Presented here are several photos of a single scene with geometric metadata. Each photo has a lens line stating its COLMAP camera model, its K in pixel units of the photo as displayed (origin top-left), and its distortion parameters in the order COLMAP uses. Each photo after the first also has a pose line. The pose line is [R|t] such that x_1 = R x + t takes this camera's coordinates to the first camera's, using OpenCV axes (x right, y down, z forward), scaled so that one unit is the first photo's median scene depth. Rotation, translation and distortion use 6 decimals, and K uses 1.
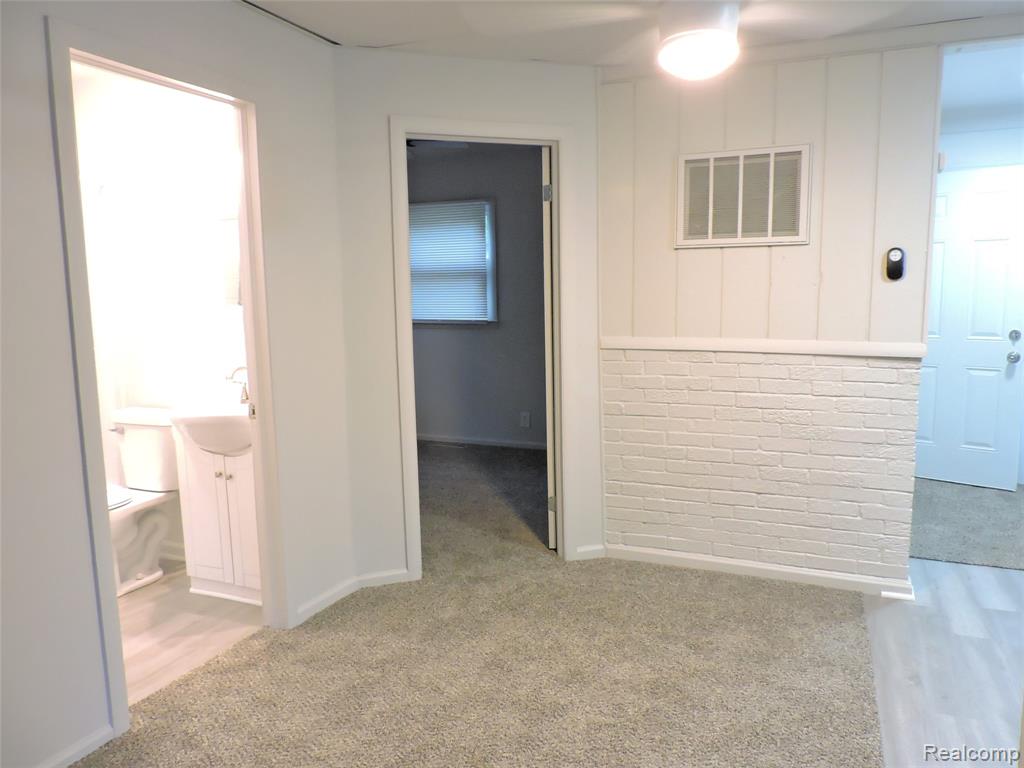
lens RADIAL K [[743.4, 0, 512.0], [0, 743.4, 384.0], [0, 0, 1]] dist [-0.013518, -0.002736]
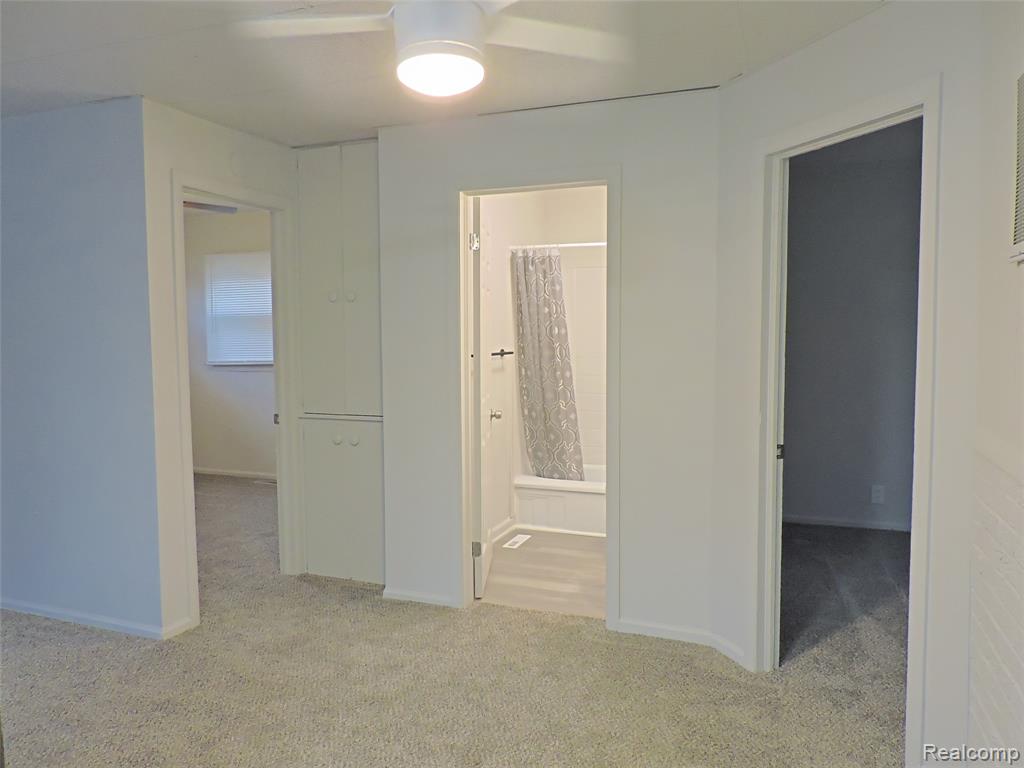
lens RADIAL K [[743.4, 0, 512.0], [0, 743.4, 384.0], [0, 0, 1]] dist [-0.013518, -0.002736]
pose [[0.038946, 0.079073, -0.996108, 0.721682], [-0.137606, 0.987791, 0.073032, -0.091072], [0.989721, 0.134226, 0.049351, 0.687170]]
